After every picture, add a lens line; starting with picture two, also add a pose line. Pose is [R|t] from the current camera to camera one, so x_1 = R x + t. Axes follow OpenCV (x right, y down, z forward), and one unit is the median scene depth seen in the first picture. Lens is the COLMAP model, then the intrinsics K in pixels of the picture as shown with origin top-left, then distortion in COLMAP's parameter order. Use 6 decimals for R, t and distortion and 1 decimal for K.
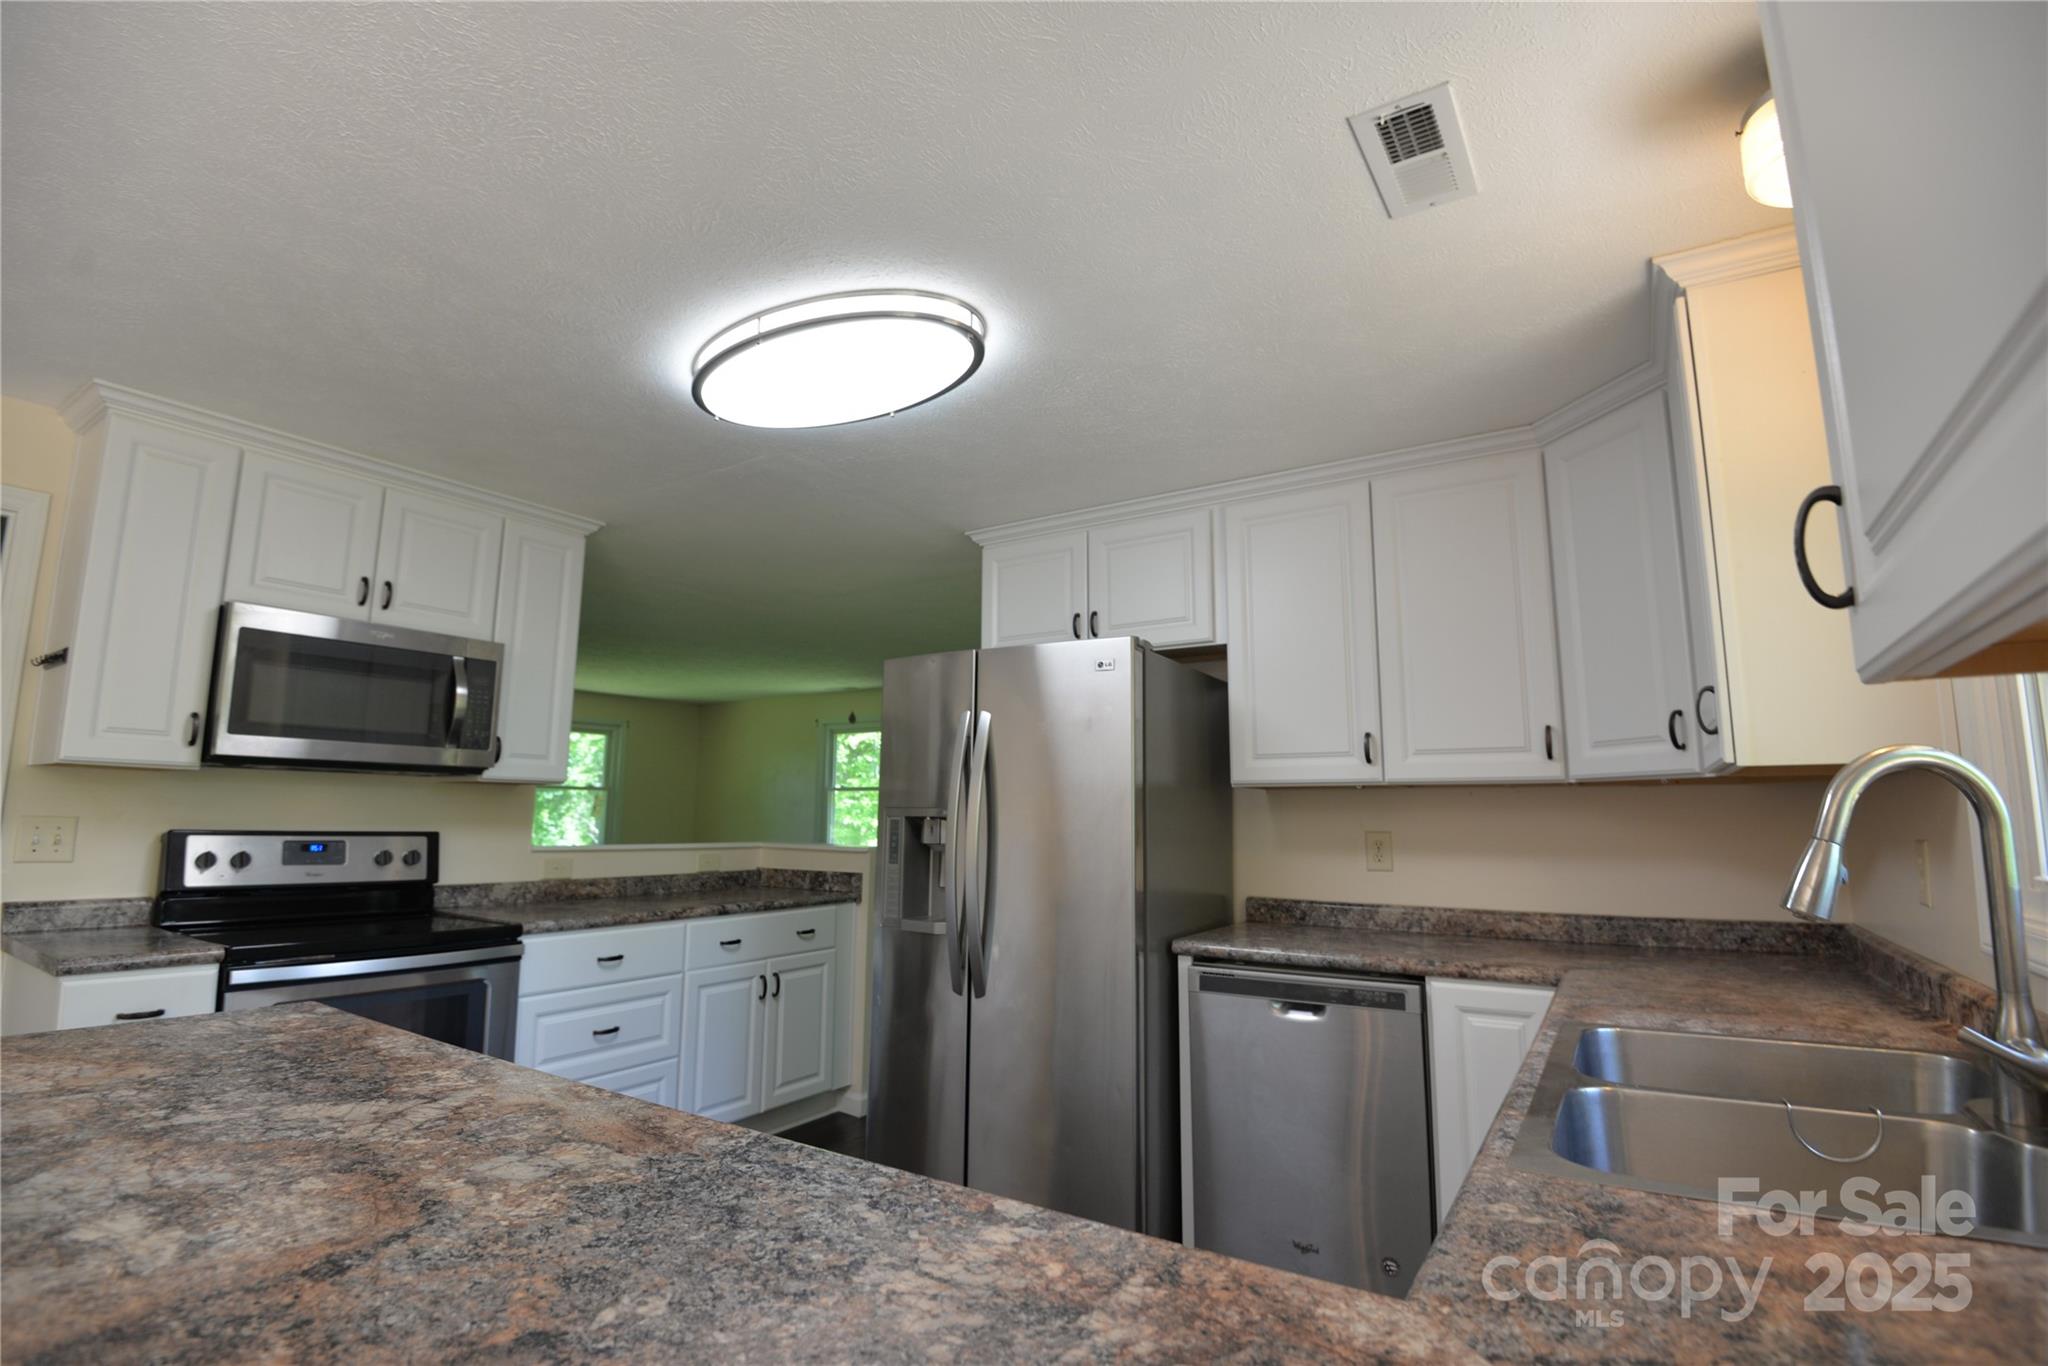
lens RADIAL K [[933.0, 0, 980.9], [0, 933.0, 673.9], [0, 0, 1]] dist [-0.026250, -0.001435]
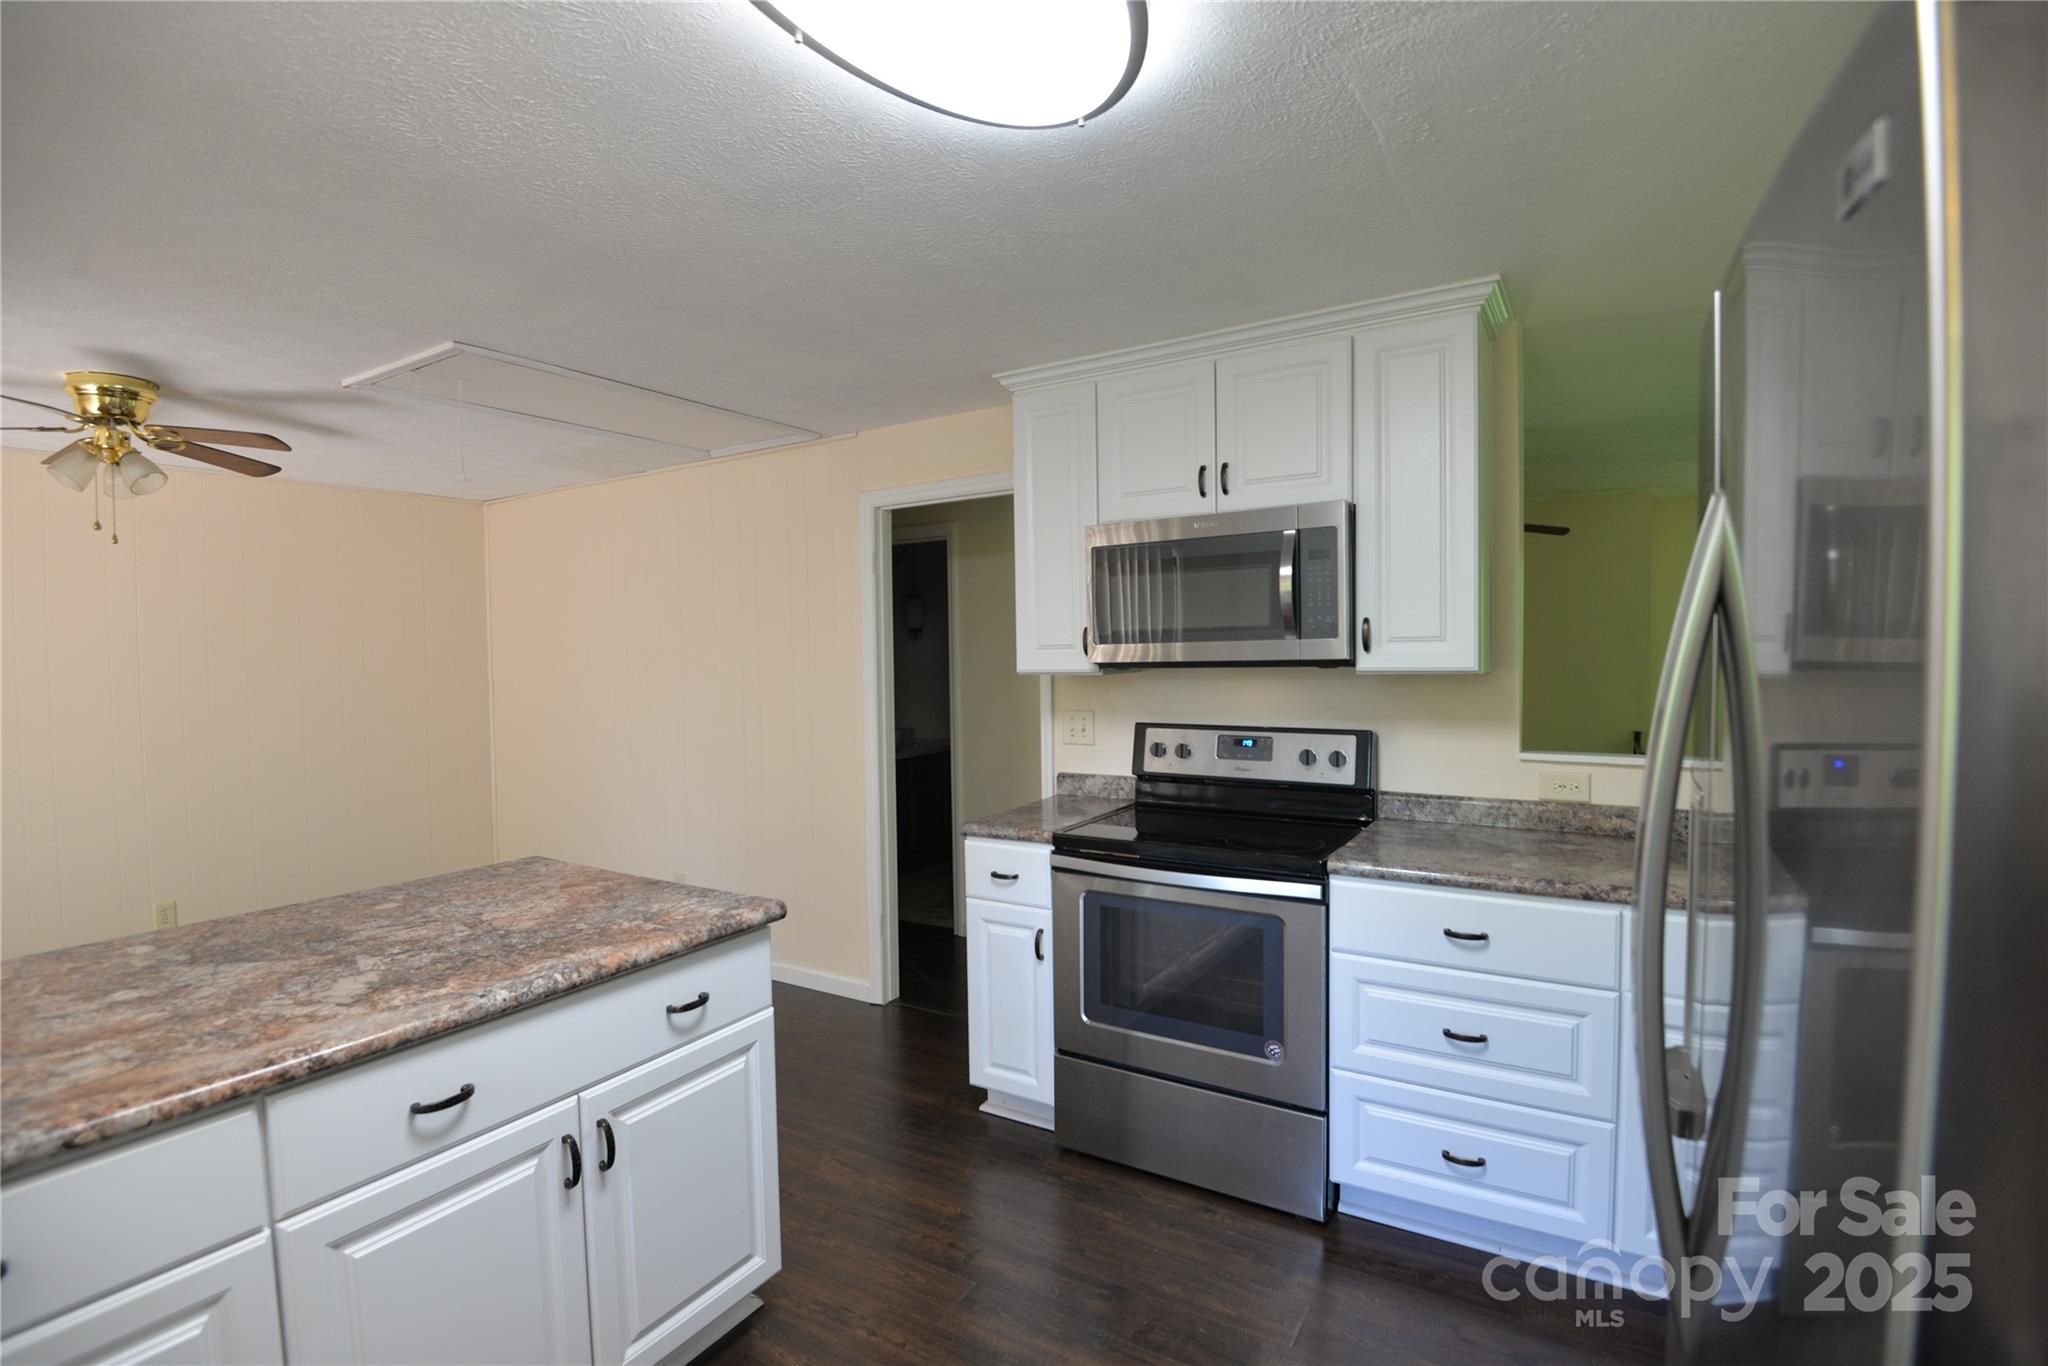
lens RADIAL K [[933.0, 0, 1026.8], [0, 933.0, 673.9], [0, 0, 1]] dist [-0.026250, -0.001435]
pose [[0.062658, 0.013228, -0.997947, 0.269811], [0.167976, 0.985508, 0.023610, 0.051084], [0.983798, -0.169111, 0.059528, 0.712891]]
